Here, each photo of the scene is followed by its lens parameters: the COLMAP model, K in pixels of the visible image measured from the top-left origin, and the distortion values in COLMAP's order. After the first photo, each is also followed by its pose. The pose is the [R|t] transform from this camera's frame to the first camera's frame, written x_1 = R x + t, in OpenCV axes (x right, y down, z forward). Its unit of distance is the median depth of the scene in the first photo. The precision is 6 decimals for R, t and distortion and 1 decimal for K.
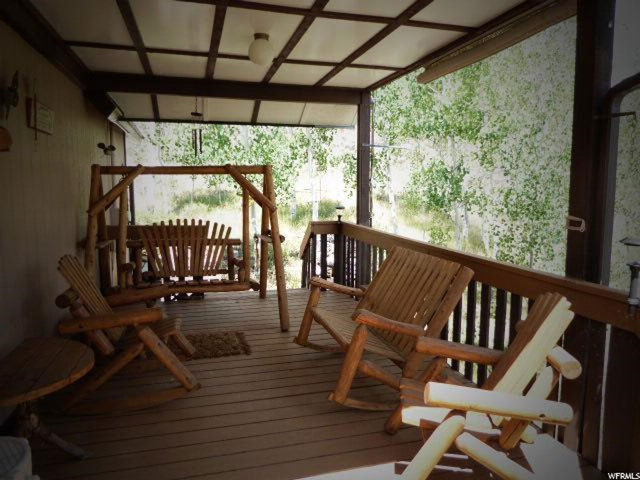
lens RADIAL K [[455.7, 0, 320.0], [0, 455.7, 240.0], [0, 0, 1]] dist [0.002783, 0.001938]
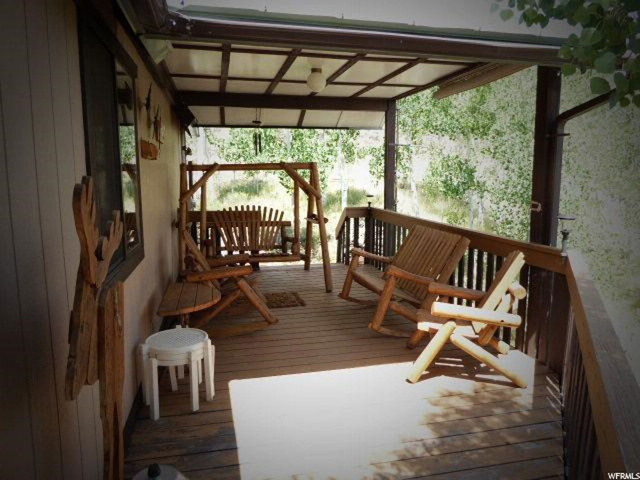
lens RADIAL K [[455.7, 0, 320.0], [0, 455.7, 240.0], [0, 0, 1]] dist [0.002783, 0.001938]
pose [[0.998880, 0.000002, -0.047308, -0.036204], [0.001245, 0.999653, 0.026326, 0.016547], [0.047292, -0.026356, 0.998533, -0.252193]]
